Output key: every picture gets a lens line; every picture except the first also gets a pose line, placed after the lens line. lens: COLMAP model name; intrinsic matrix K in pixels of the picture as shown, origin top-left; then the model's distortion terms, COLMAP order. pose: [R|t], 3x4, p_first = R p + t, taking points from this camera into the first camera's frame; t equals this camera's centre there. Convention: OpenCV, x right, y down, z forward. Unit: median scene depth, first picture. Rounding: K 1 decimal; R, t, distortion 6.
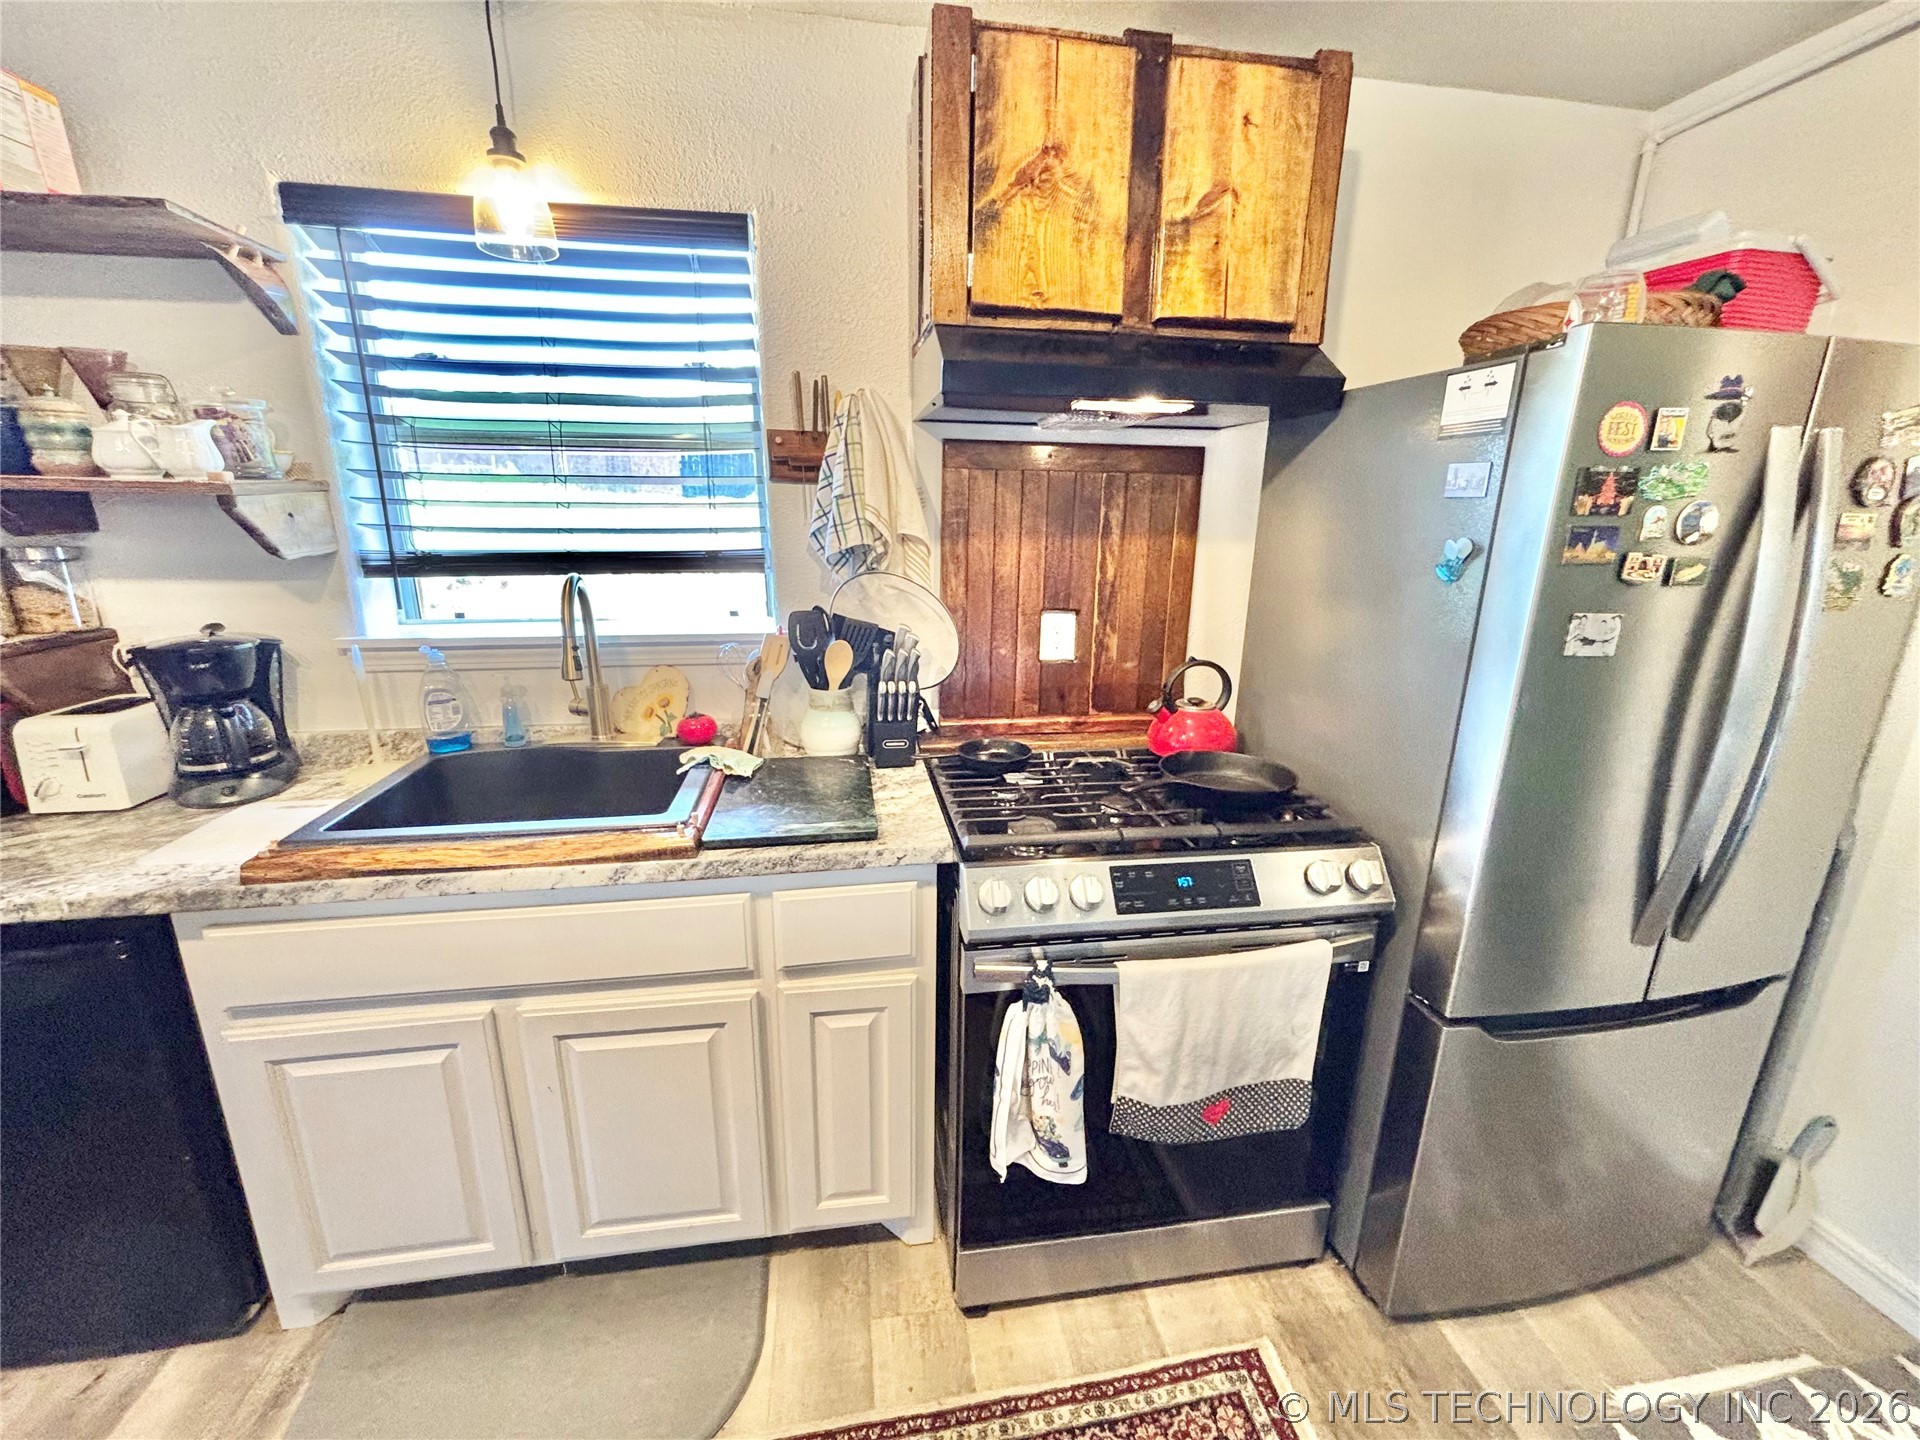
lens RADIAL K [[765.1, 0, 945.9], [0, 765.1, 716.6], [0, 0, 1]] dist [0.003362, 0.000406]
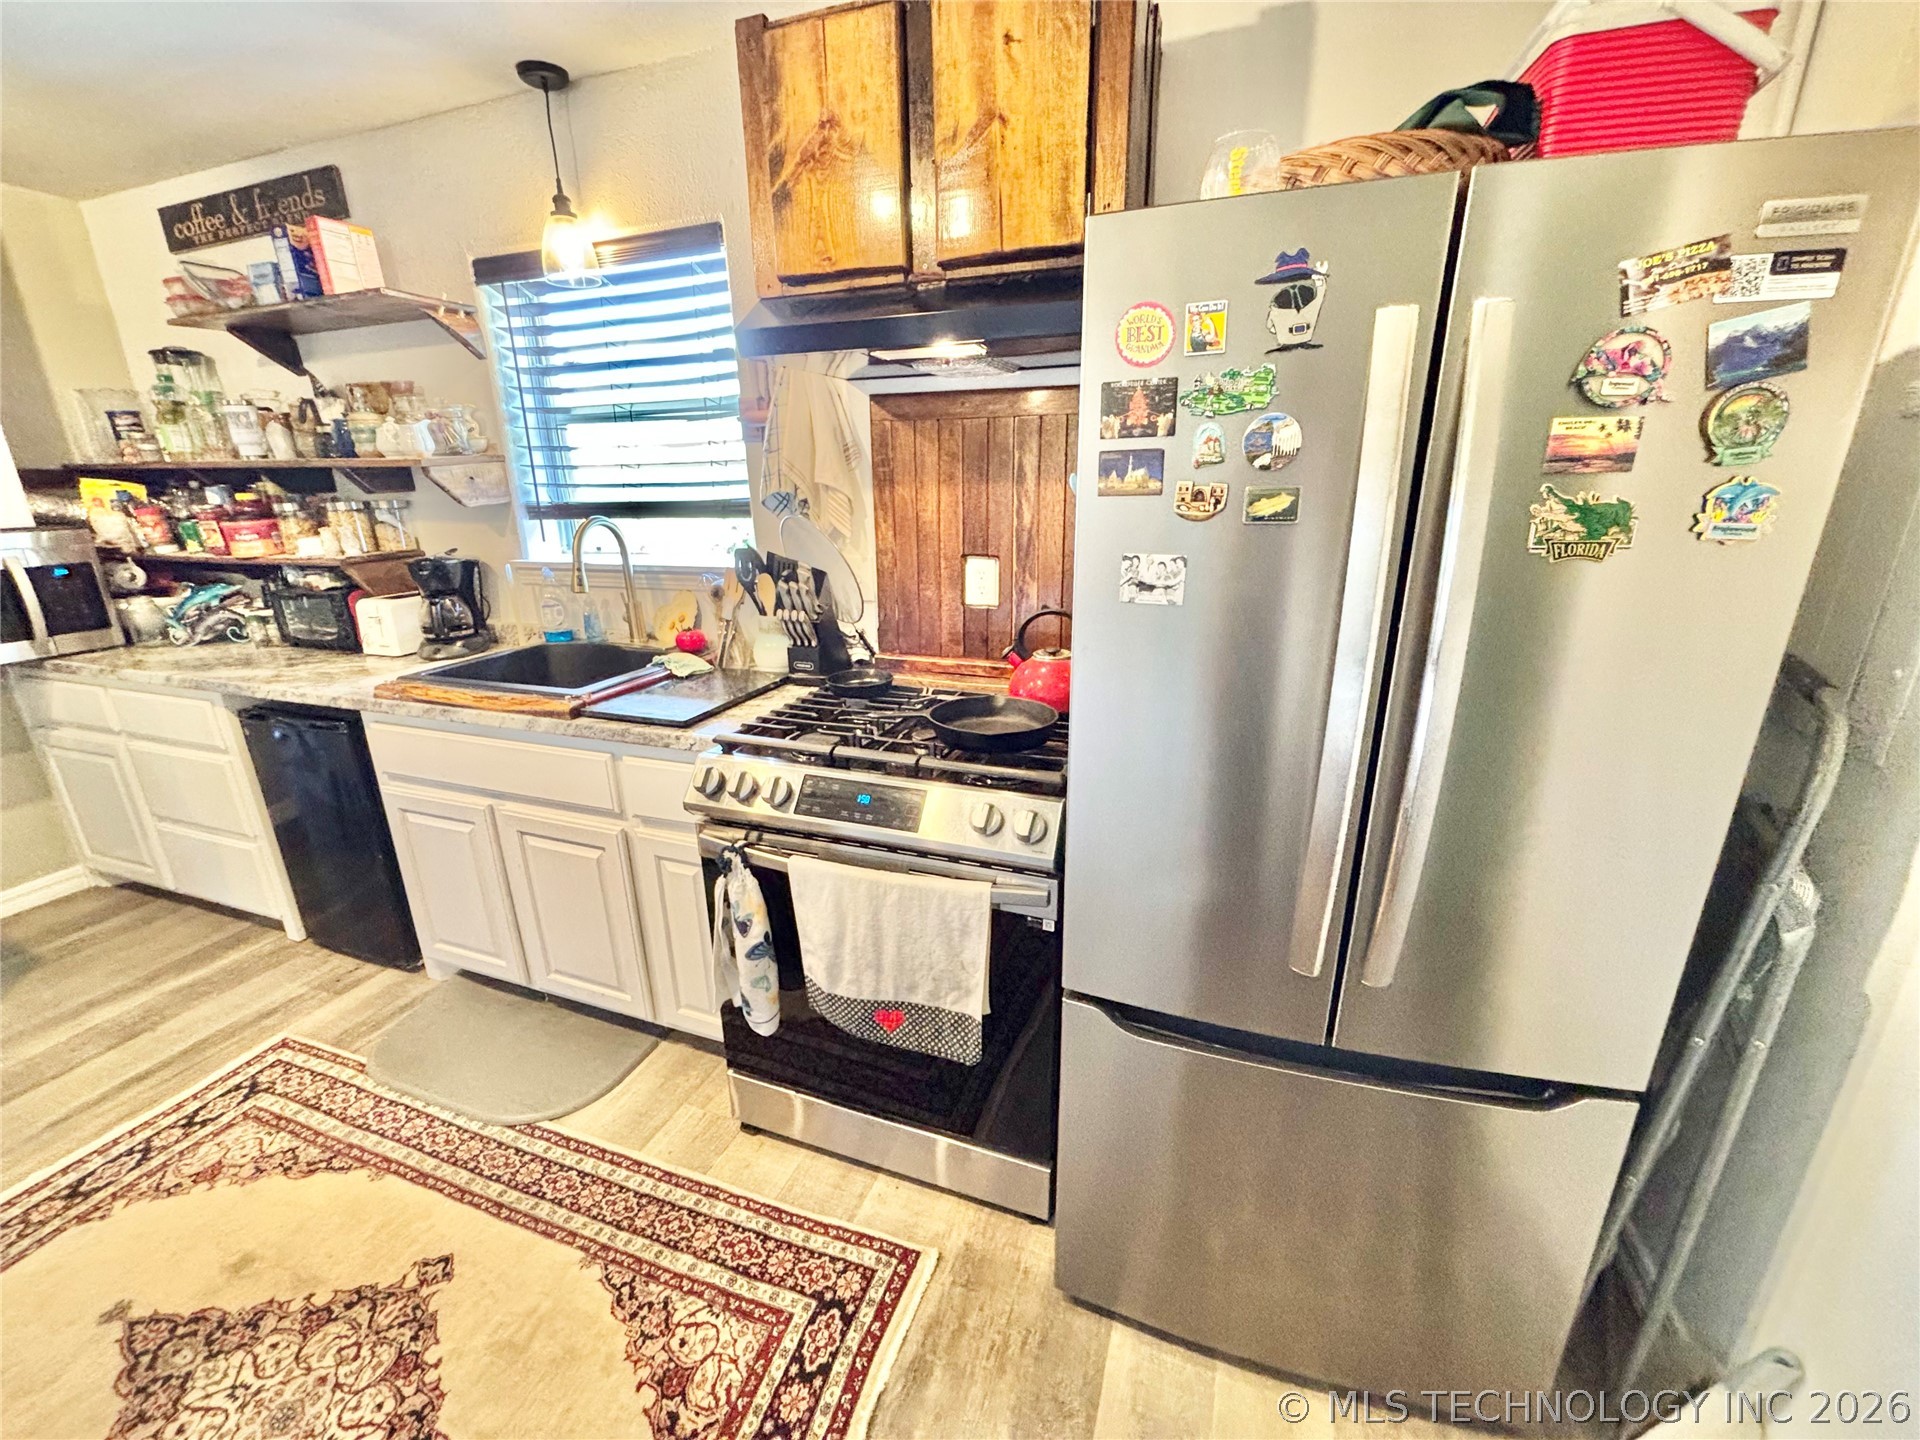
lens RADIAL K [[765.1, 0, 945.9], [0, 765.1, 716.6], [0, 0, 1]] dist [0.003362, 0.000406]
pose [[0.872187, 0.123164, -0.473414, 0.854557], [-0.101482, 0.992287, 0.071191, 0.009491], [0.478531, -0.014048, 0.877958, 0.097401]]
